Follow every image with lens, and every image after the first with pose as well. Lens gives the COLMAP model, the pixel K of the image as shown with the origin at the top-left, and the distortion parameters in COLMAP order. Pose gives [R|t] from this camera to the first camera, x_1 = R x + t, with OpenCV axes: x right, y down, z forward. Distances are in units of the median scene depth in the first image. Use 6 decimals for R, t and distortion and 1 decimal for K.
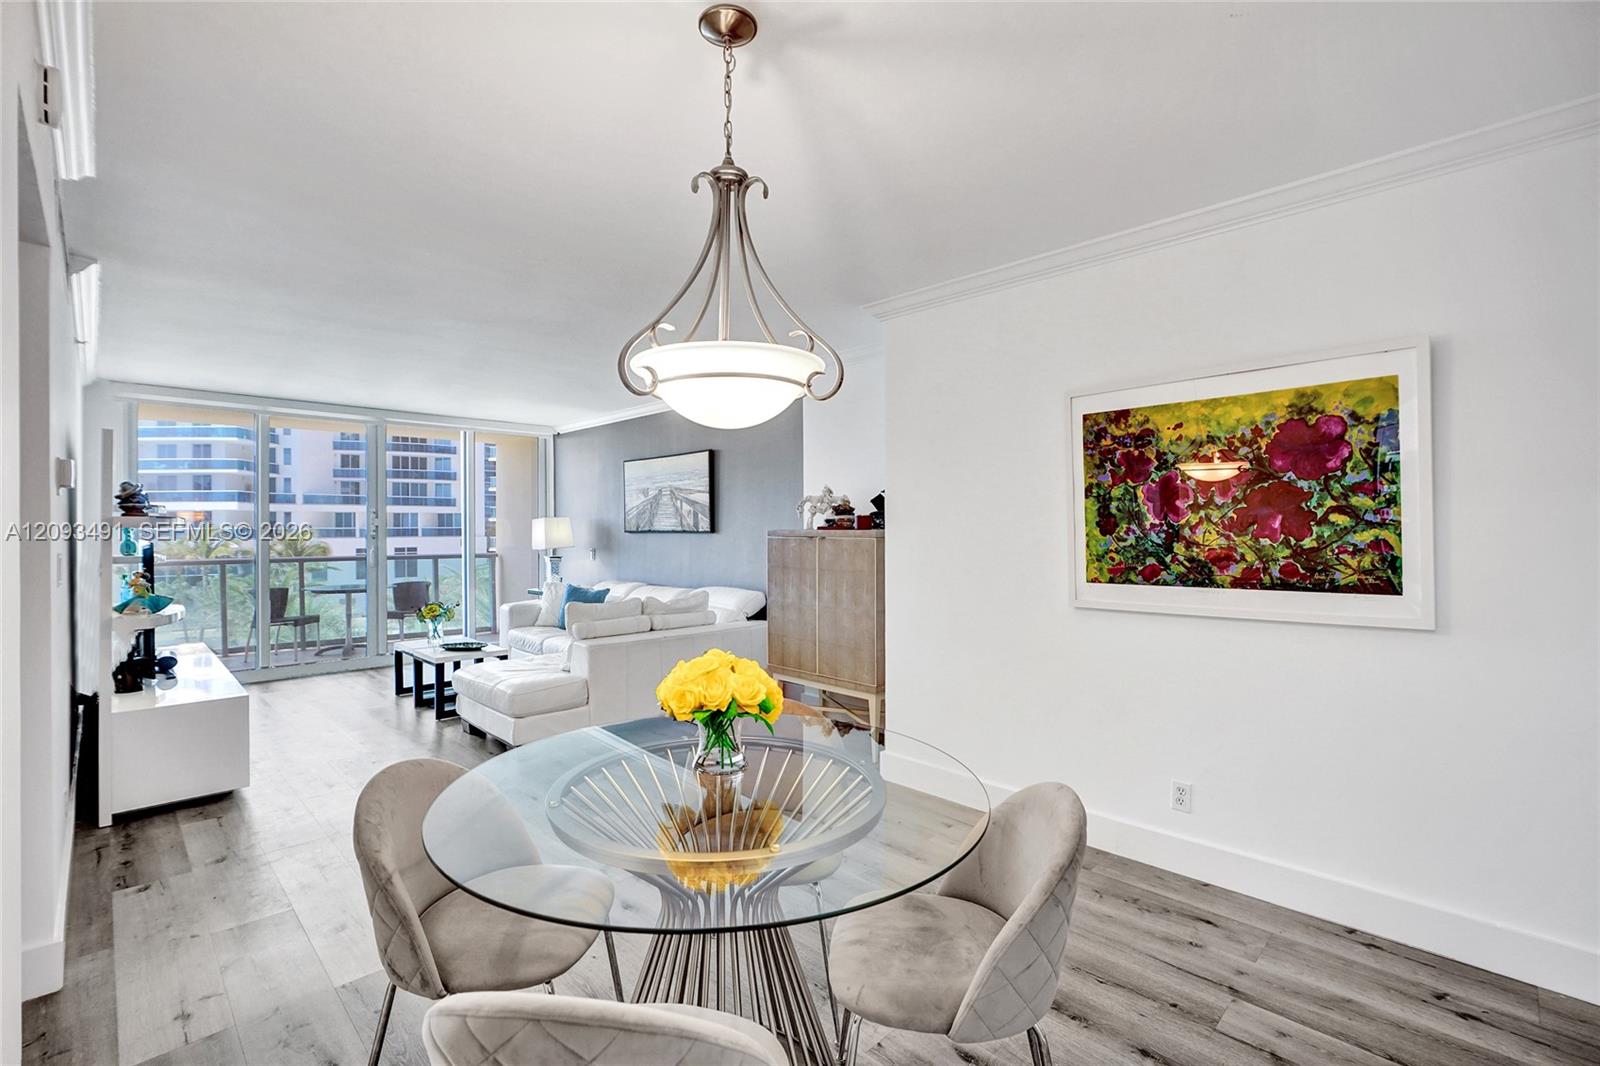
lens RADIAL K [[715.4, 0, 792.7], [0, 715.4, 530.4], [0, 0, 1]] dist [-0.003119, 0.000378]
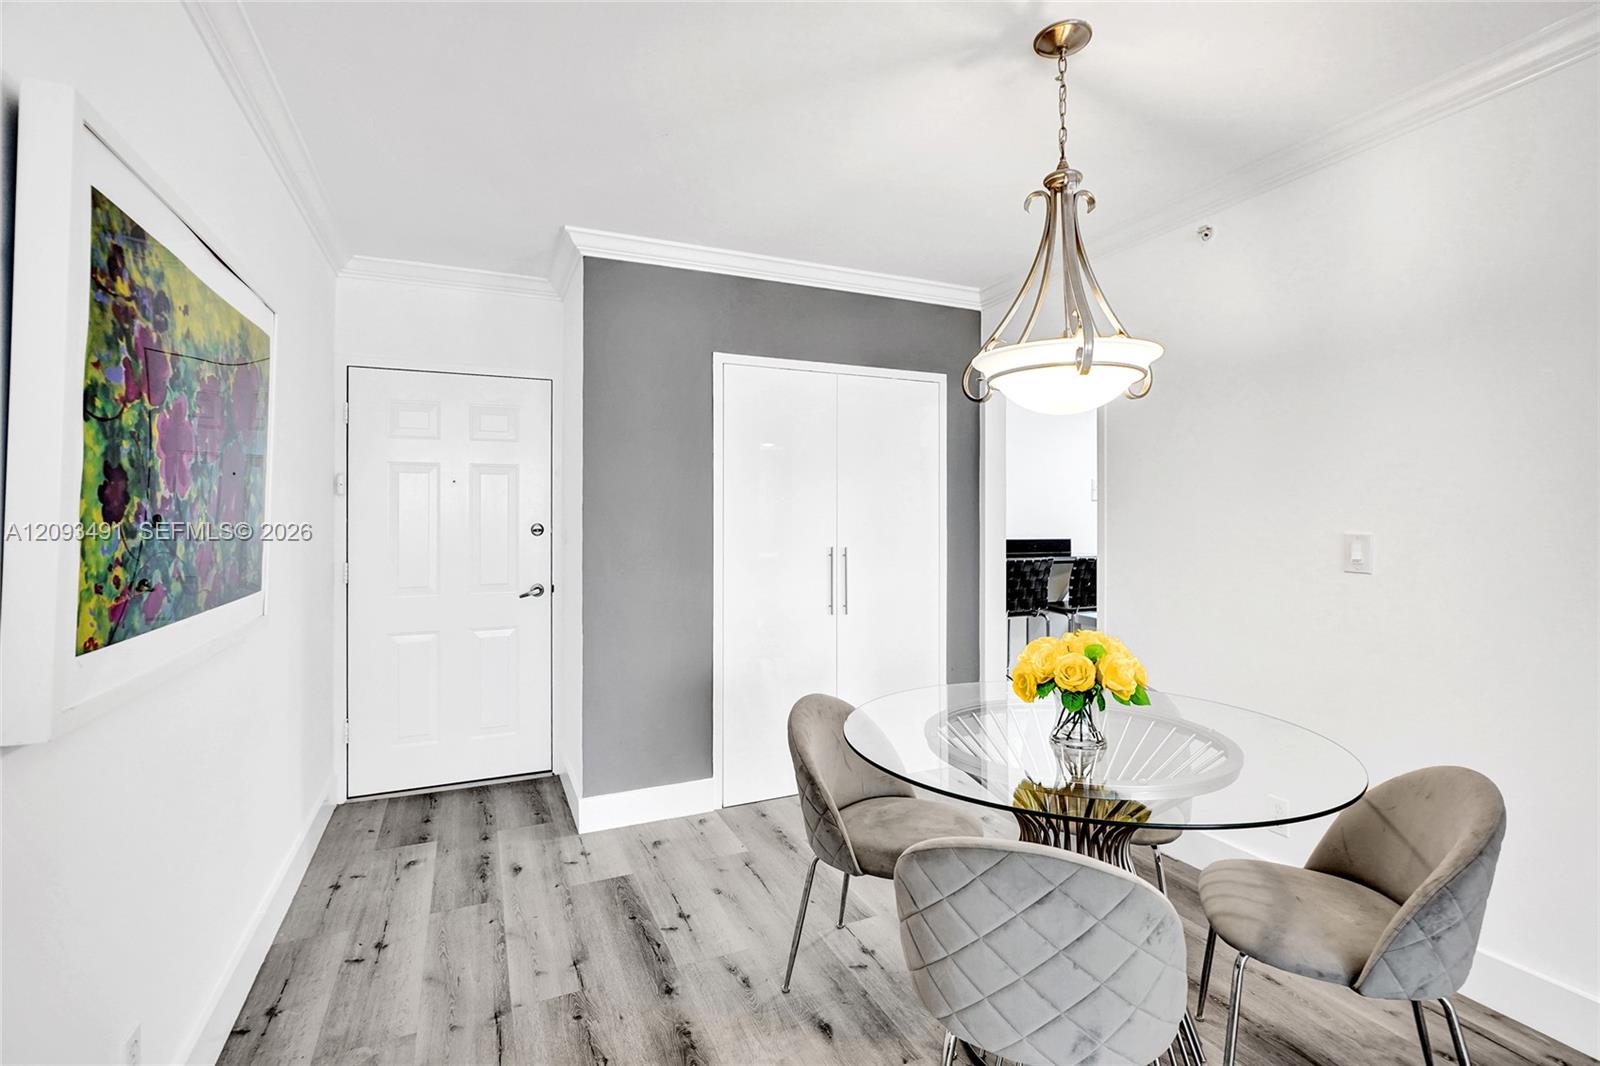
lens RADIAL K [[725.0, 0, 804.4], [0, 725.0, 513.5], [0, 0, 1]] dist [0.000975, 0.000570]
pose [[-0.942358, 0.010698, 0.334434, -0.050704], [0.009102, 0.999938, -0.006337, 0.007772], [-0.334482, -0.002928, -0.942398, 1.257315]]
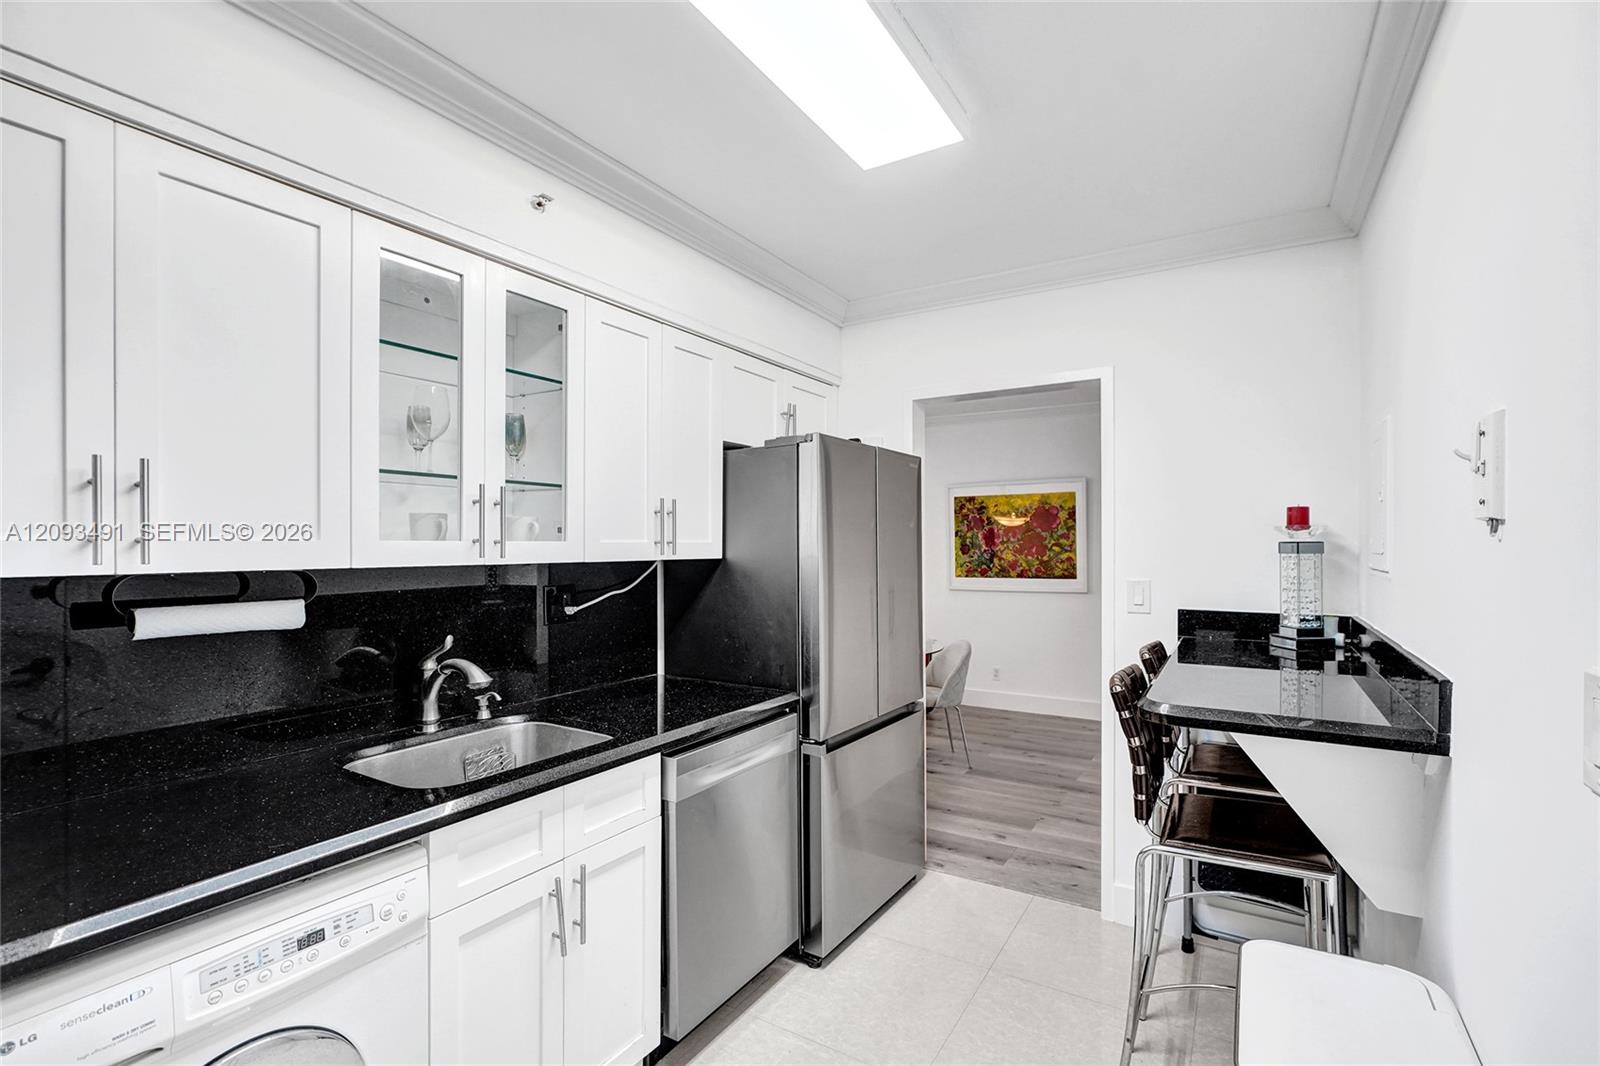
lens RADIAL K [[736.4, 0, 806.7], [0, 736.4, 544.6], [0, 0, 1]] dist [-0.002806, 0.000222]
pose [[0.966937, 0.002737, 0.255001, -0.570725], [-0.003181, 0.999994, 0.001327, -0.024438], [-0.254996, -0.002094, 0.966940, -0.990555]]
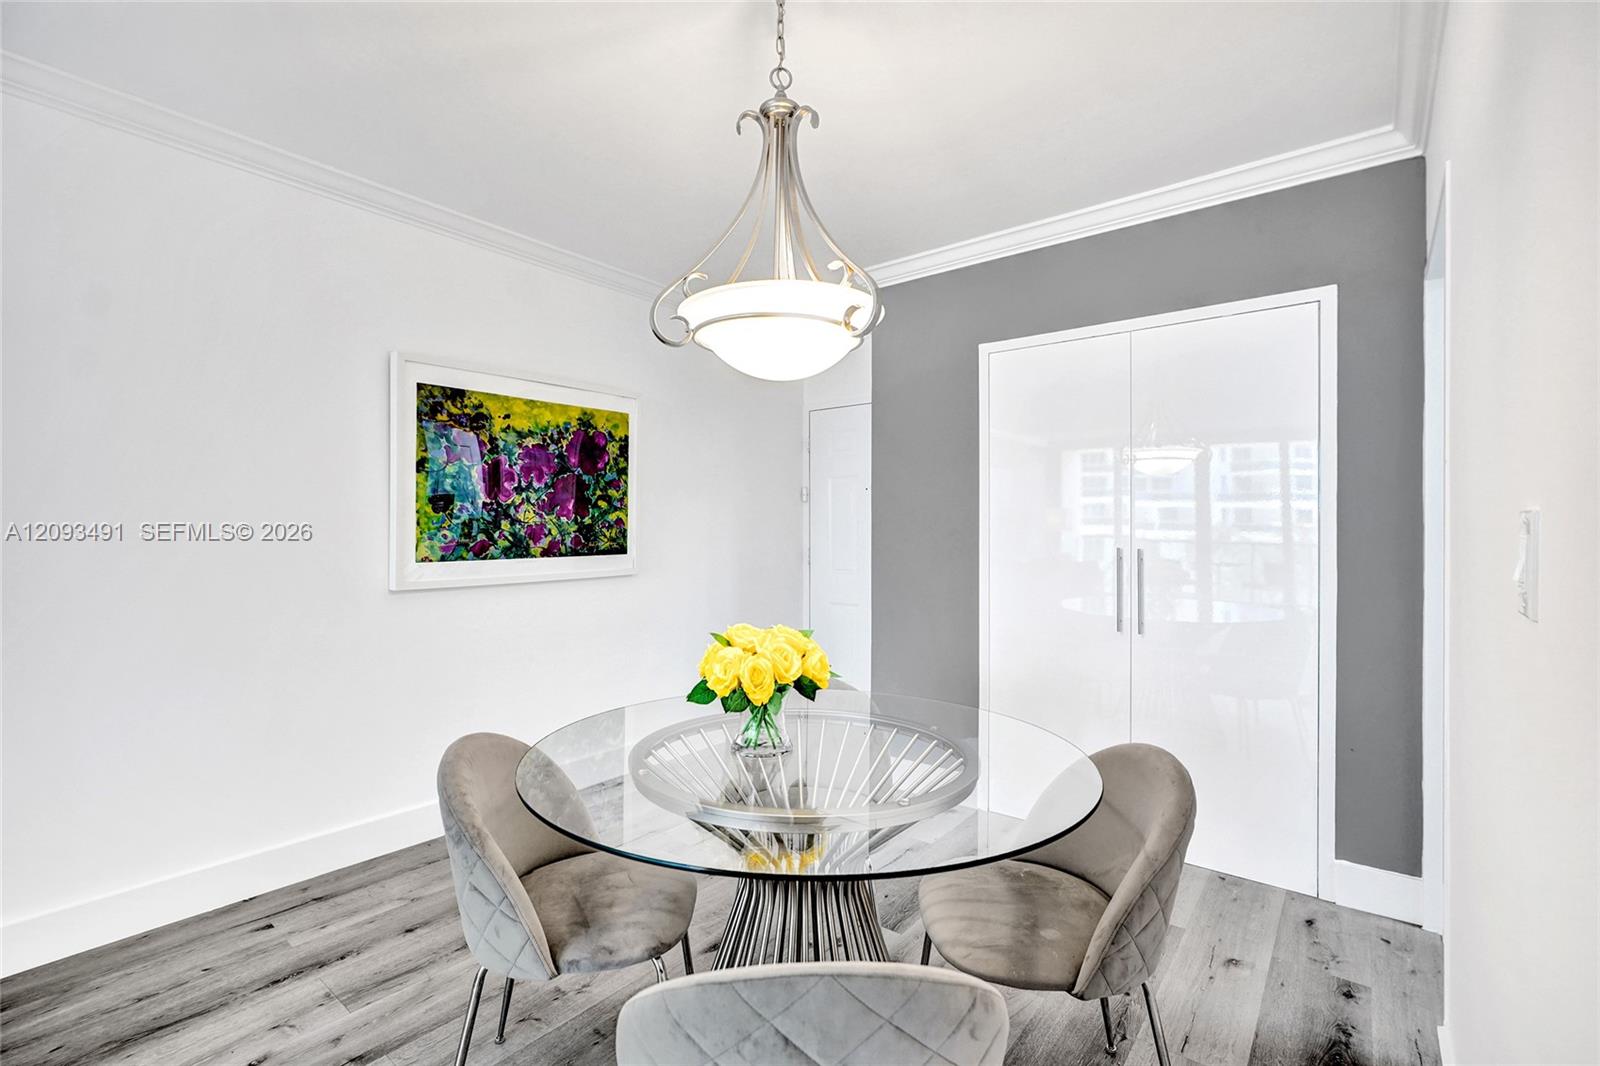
lens RADIAL K [[728.8, 0, 800.0], [0, 728.8, 533.0], [0, 0, 1]] dist [-0.004692, 0.001153]
pose [[-0.120359, 0.000945, 0.992730, -0.611991], [-0.001148, 0.999999, -0.001091, 0.035791], [-0.992730, -0.001271, -0.120357, 0.635818]]
